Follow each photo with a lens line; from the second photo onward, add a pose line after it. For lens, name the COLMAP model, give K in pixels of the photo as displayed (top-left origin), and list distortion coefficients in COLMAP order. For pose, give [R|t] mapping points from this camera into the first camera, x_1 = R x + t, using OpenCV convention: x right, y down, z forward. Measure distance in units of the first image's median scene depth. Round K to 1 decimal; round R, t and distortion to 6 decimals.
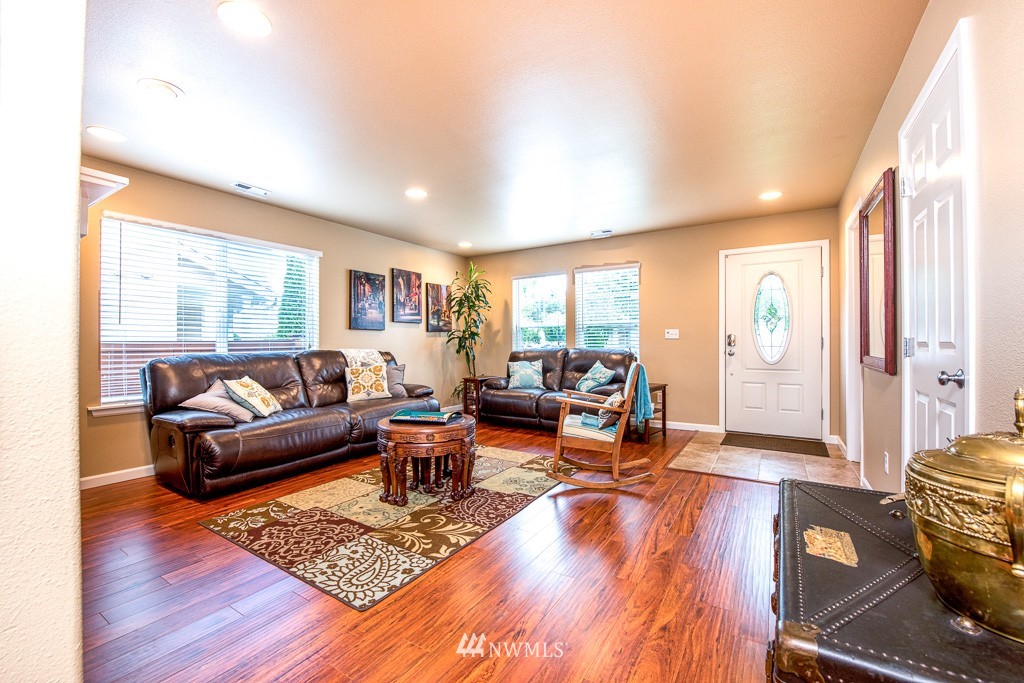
lens RADIAL K [[429.2, 0, 512.0], [0, 429.2, 341.5], [0, 0, 1]] dist [-0.033305, -0.000161]
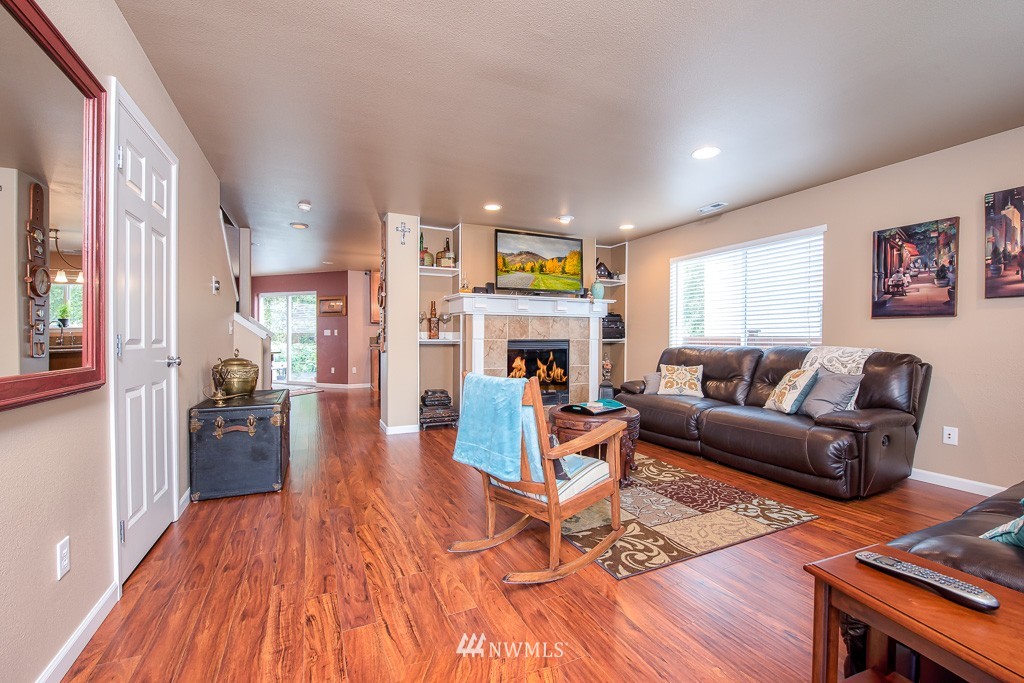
lens RADIAL K [[429.2, 0, 512.0], [0, 429.2, 341.5], [0, 0, 1]] dist [-0.033305, -0.000161]
pose [[-0.549370, 0.009110, -0.835529, 0.652109], [0.002079, 0.999952, 0.009535, 0.000248], [0.835577, 0.003501, -0.549363, 1.146140]]
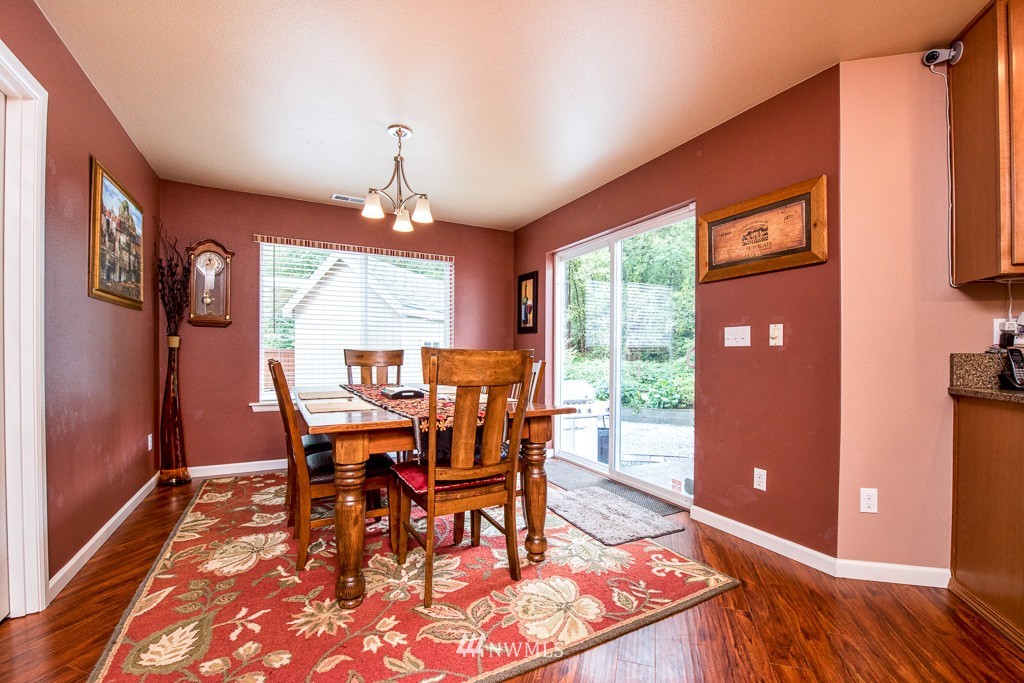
lens RADIAL K [[429.2, 0, 512.0], [0, 429.2, 341.5], [0, 0, 1]] dist [-0.033305, -0.000161]
pose [[-0.971970, 0.000024, -0.235106, 0.392493], [0.005457, 0.999733, -0.022458, -0.002158], [0.235042, -0.023111, -0.971710, 0.698109]]
